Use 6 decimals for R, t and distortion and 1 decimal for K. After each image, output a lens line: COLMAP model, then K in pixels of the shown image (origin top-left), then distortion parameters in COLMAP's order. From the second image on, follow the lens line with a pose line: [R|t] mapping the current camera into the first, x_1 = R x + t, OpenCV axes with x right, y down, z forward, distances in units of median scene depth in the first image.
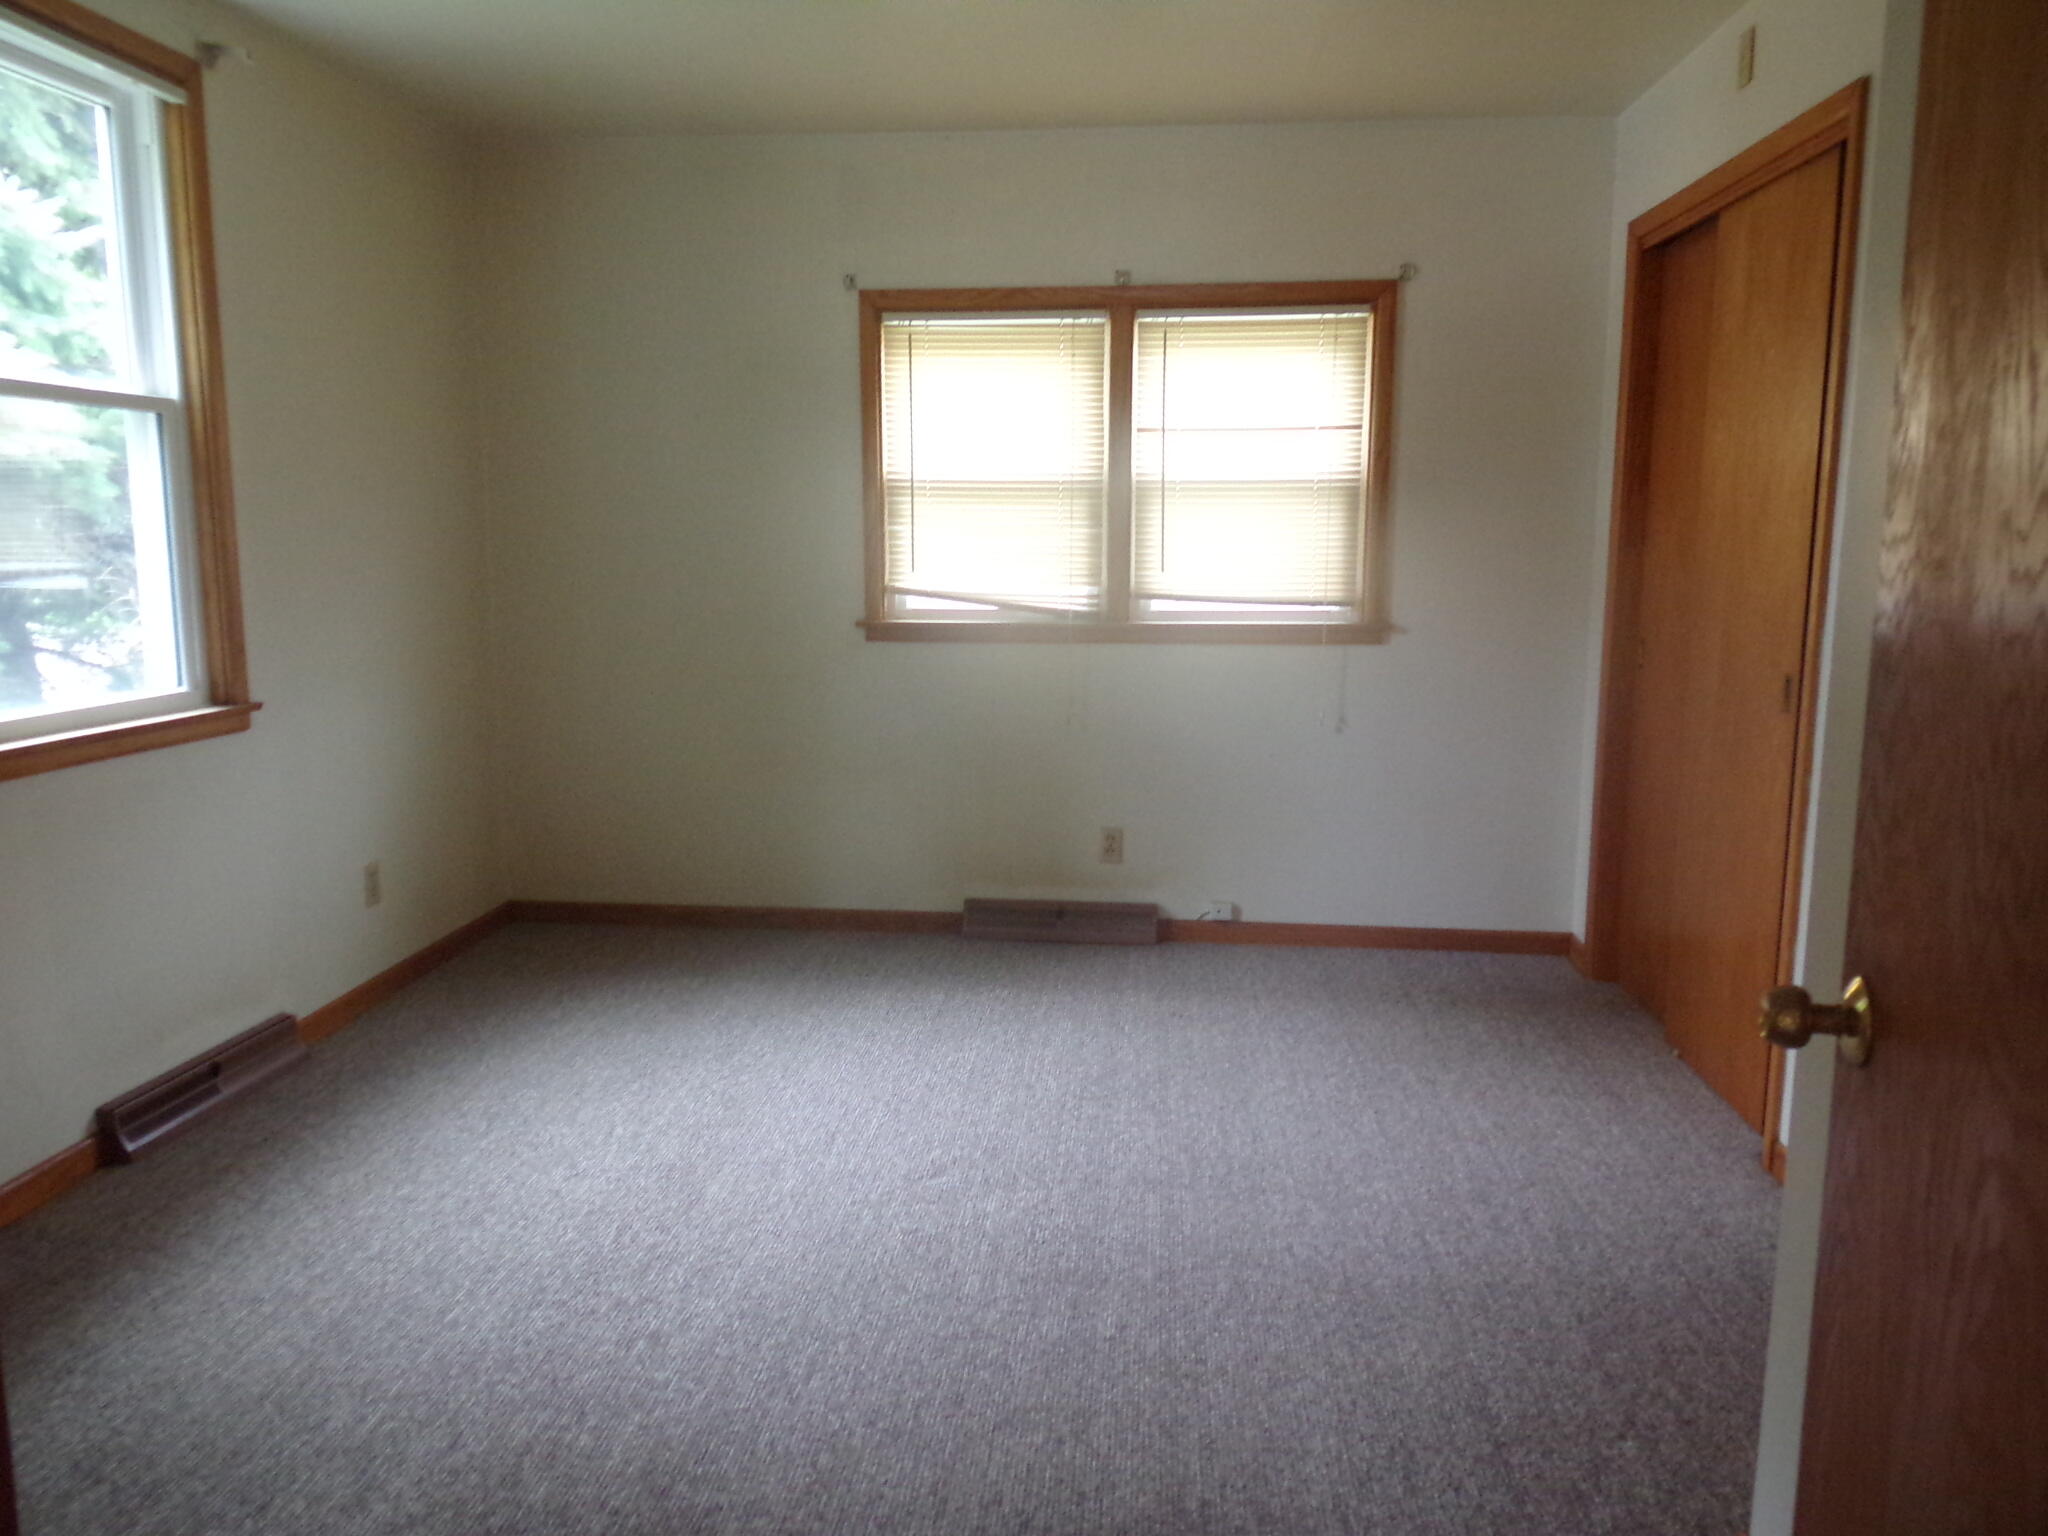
lens RADIAL K [[1425.6, 0, 1003.8], [0, 1425.6, 755.8], [0, 0, 1]] dist [0.085623, -0.116897]
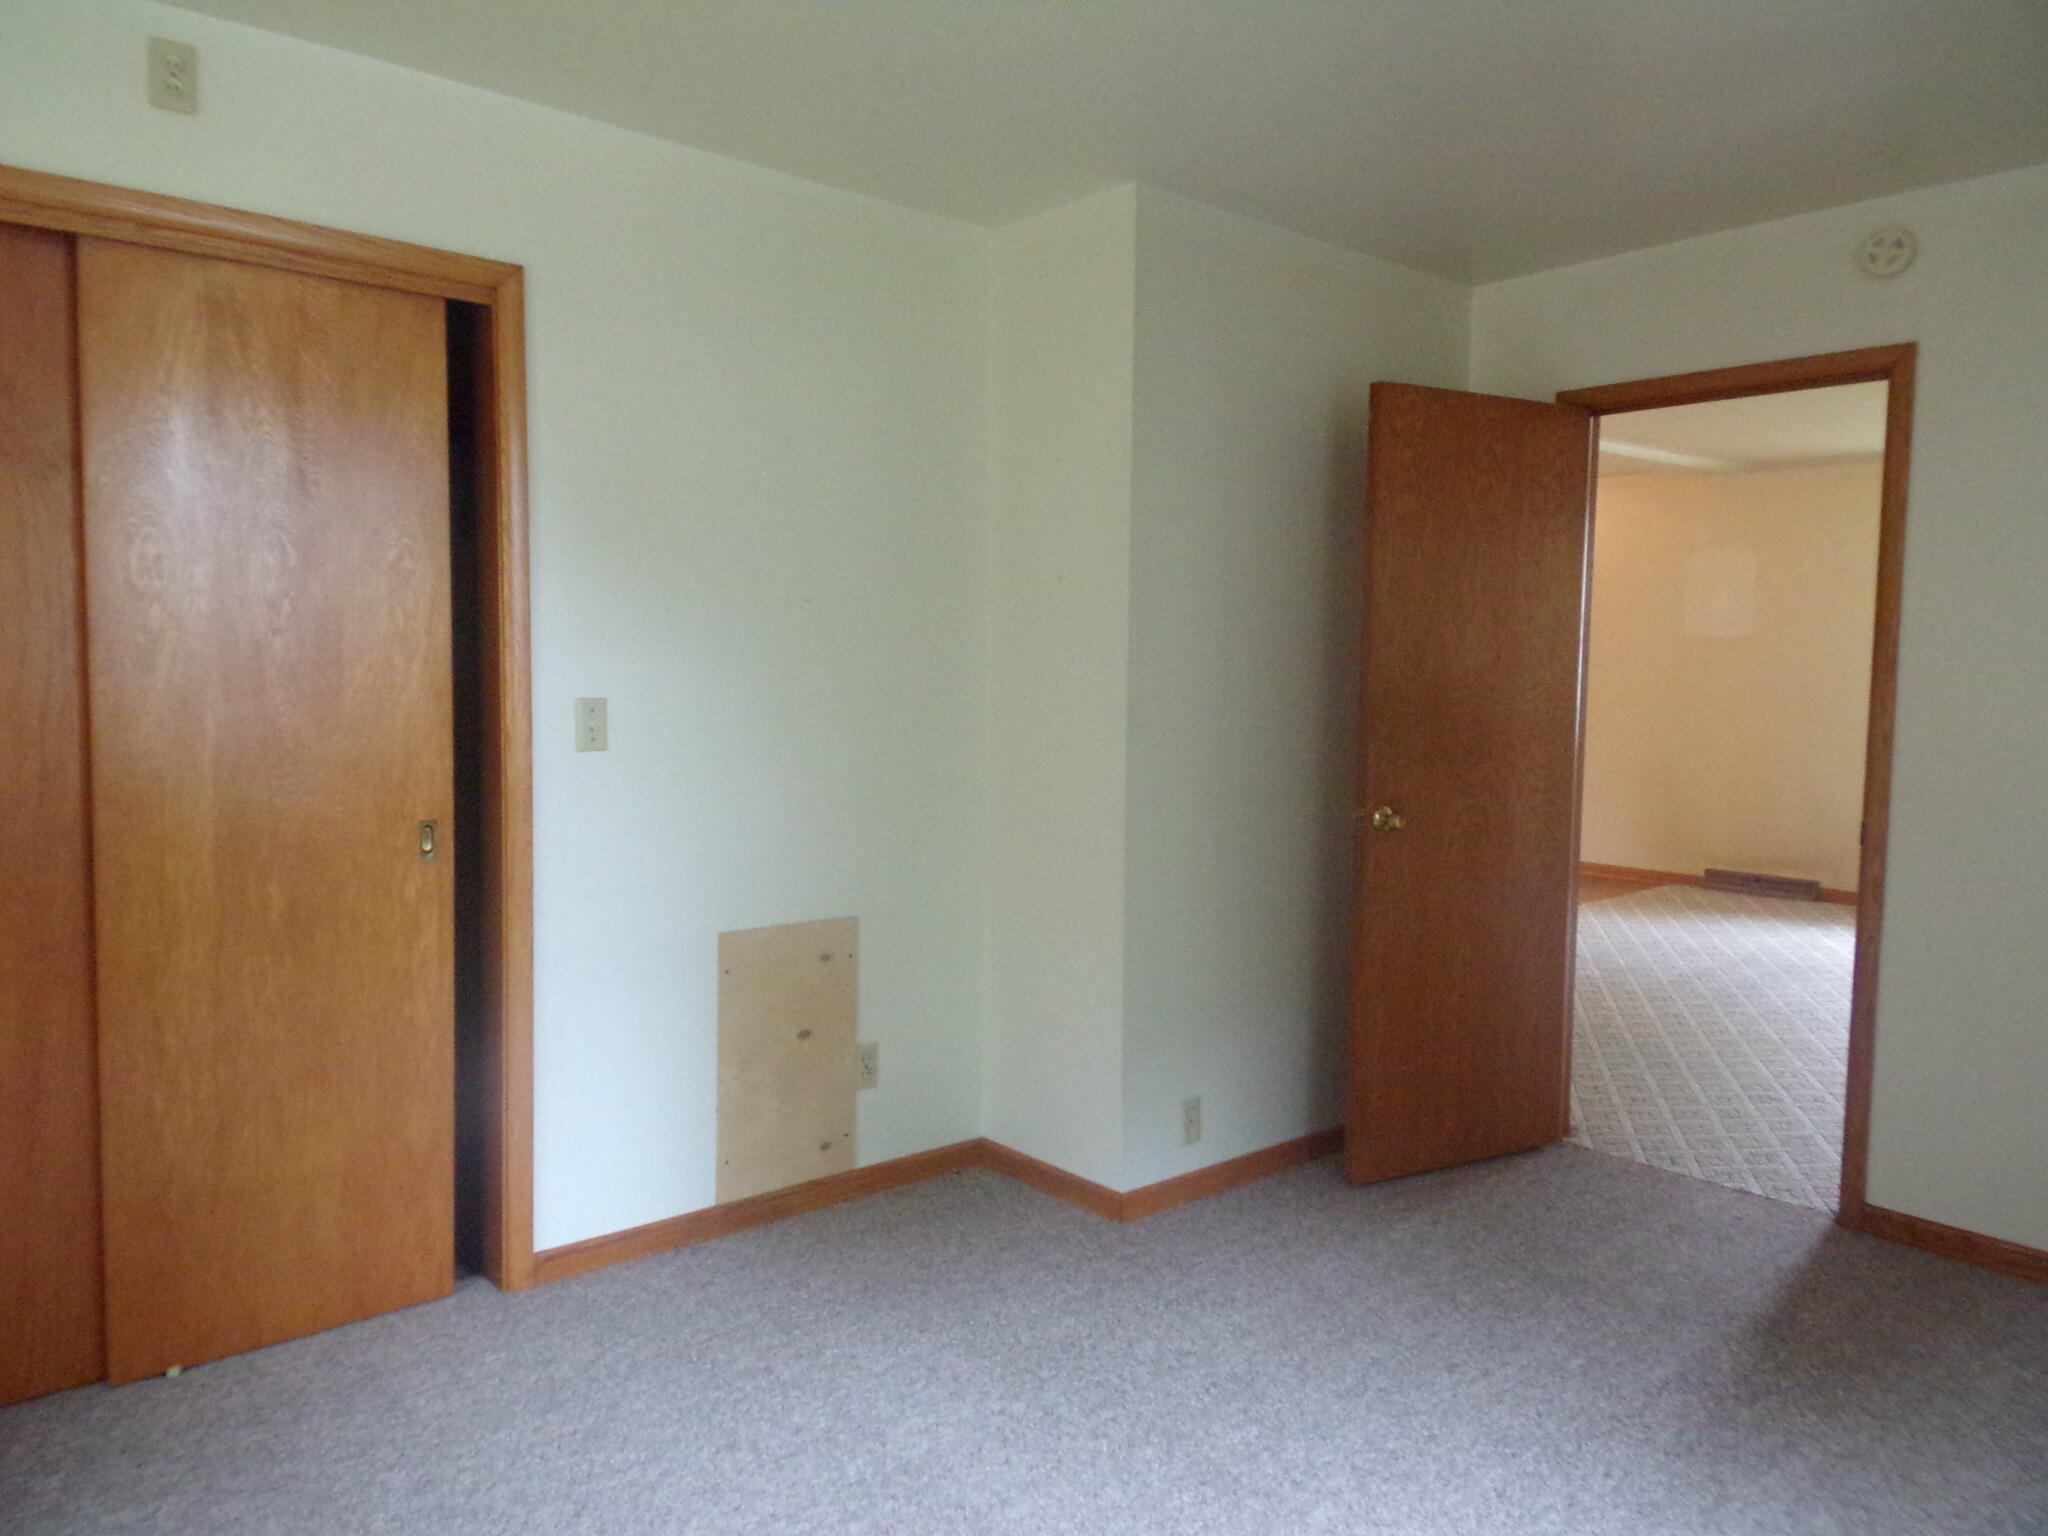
lens RADIAL K [[1425.6, 0, 1003.8], [0, 1425.6, 755.8], [0, 0, 1]] dist [0.085623, -0.116897]
pose [[-0.718906, -0.058687, 0.692626, -0.276677], [0.091891, 0.979660, 0.178385, -0.162754], [-0.689007, 0.191889, -0.698891, 0.965302]]
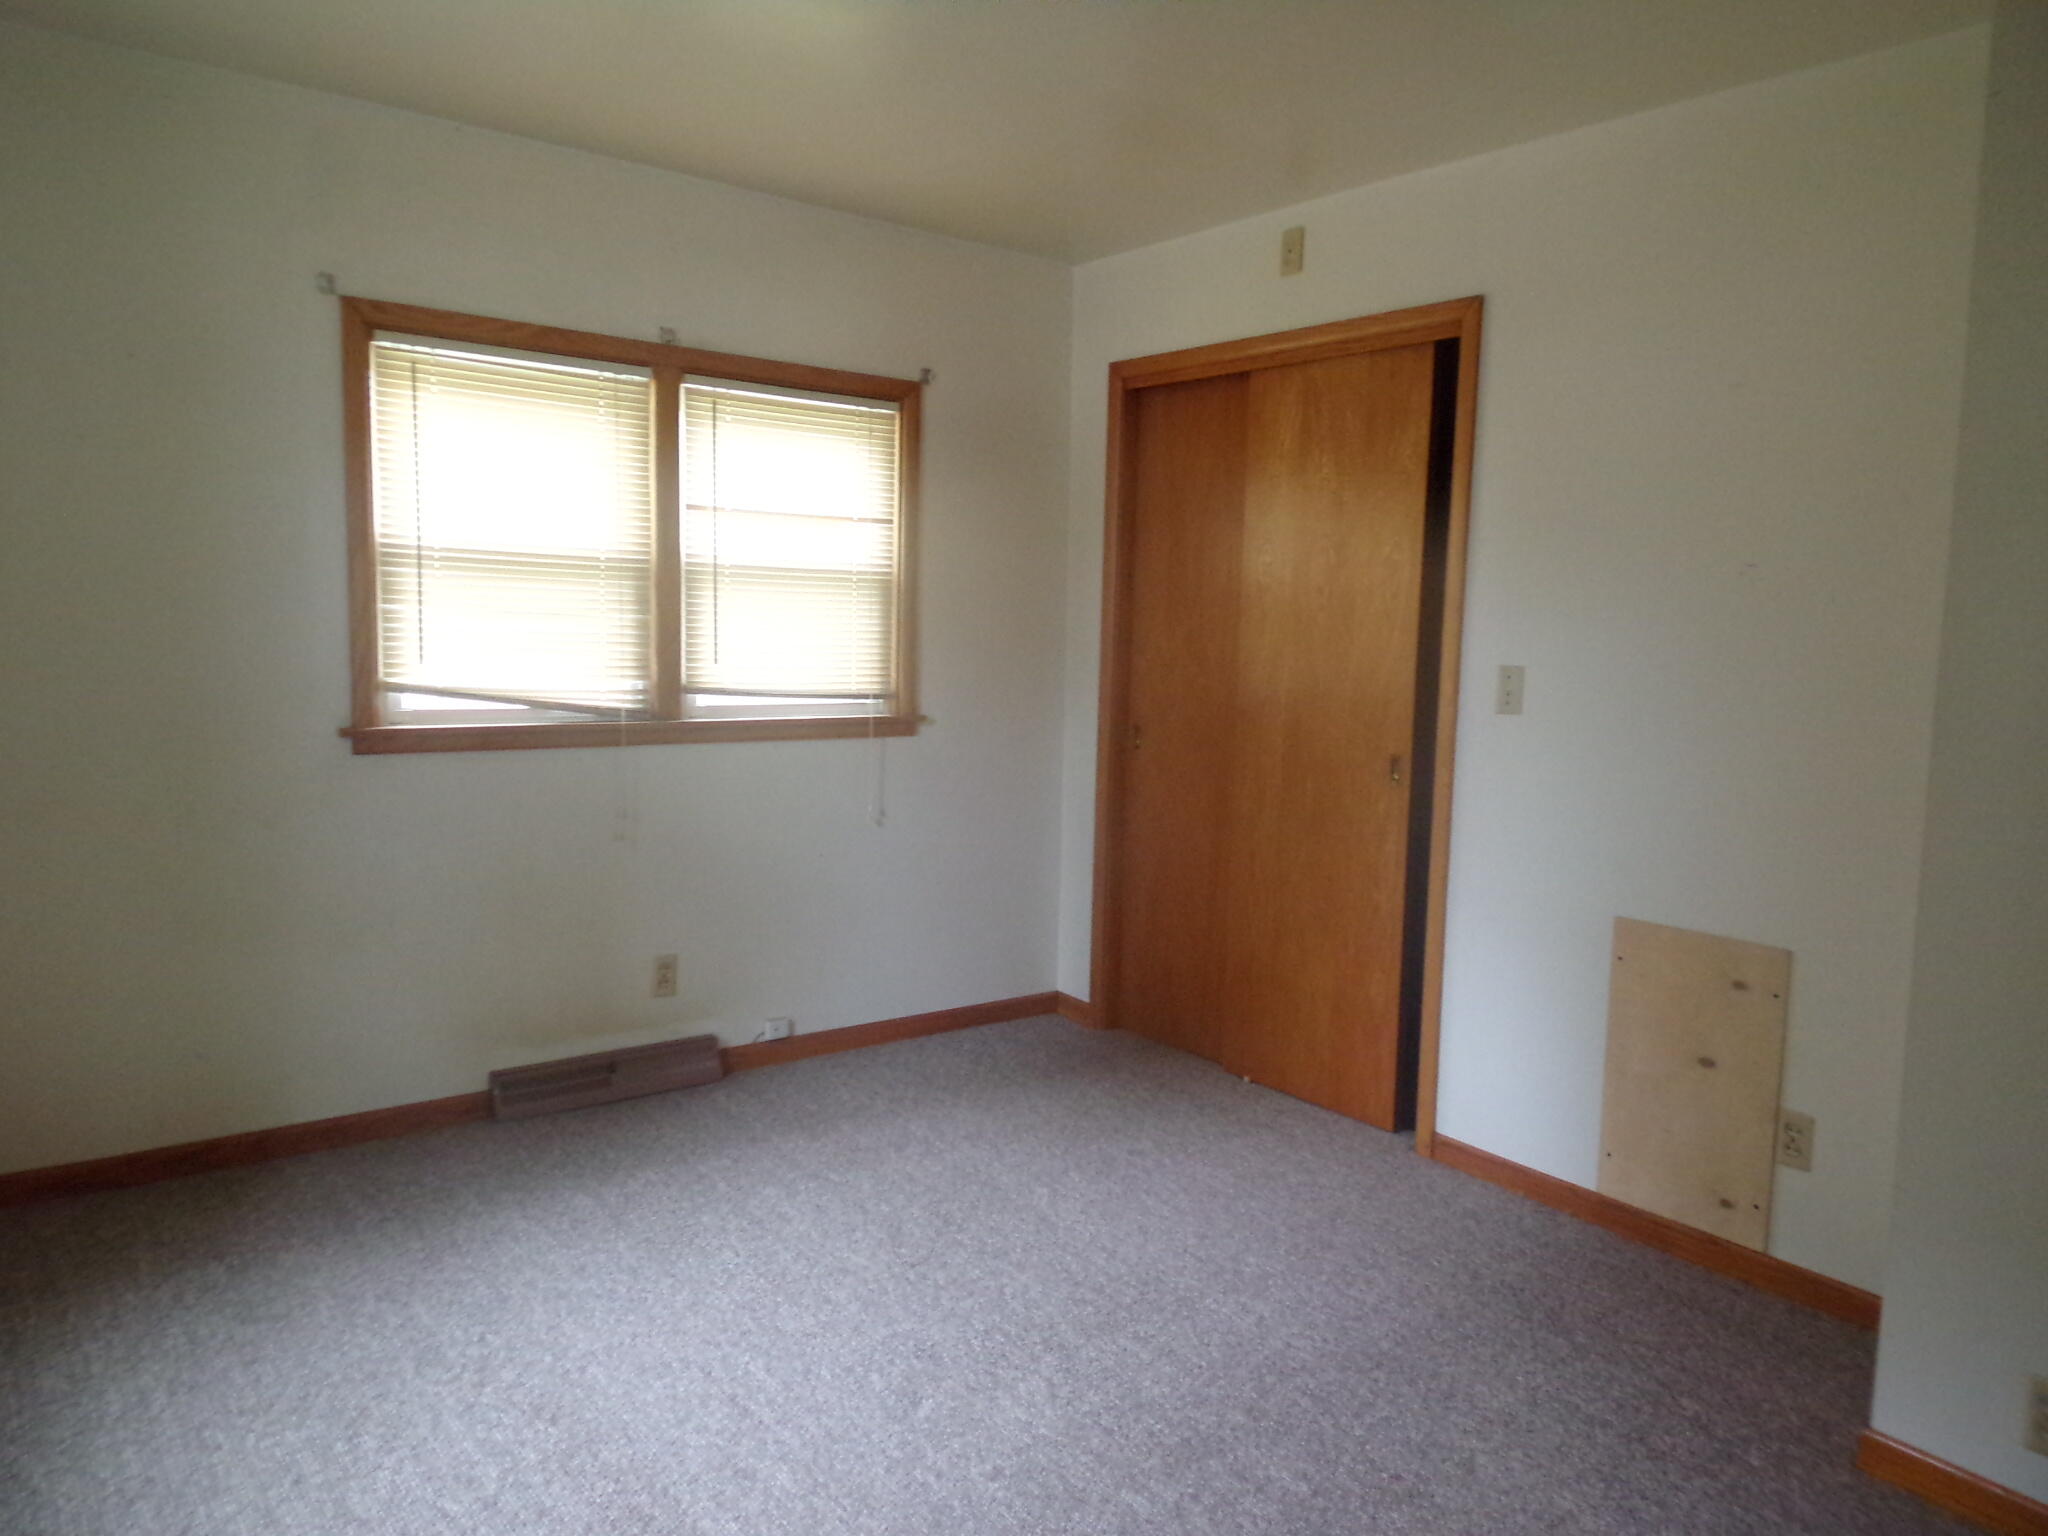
lens RADIAL K [[1425.6, 0, 1003.8], [0, 1425.6, 755.8], [0, 0, 1]] dist [0.085623, -0.116897]
pose [[0.731541, -0.046864, 0.680185, -0.376547], [0.077456, 0.996889, -0.014619, -0.043932], [-0.677384, 0.063379, 0.732895, 0.220043]]
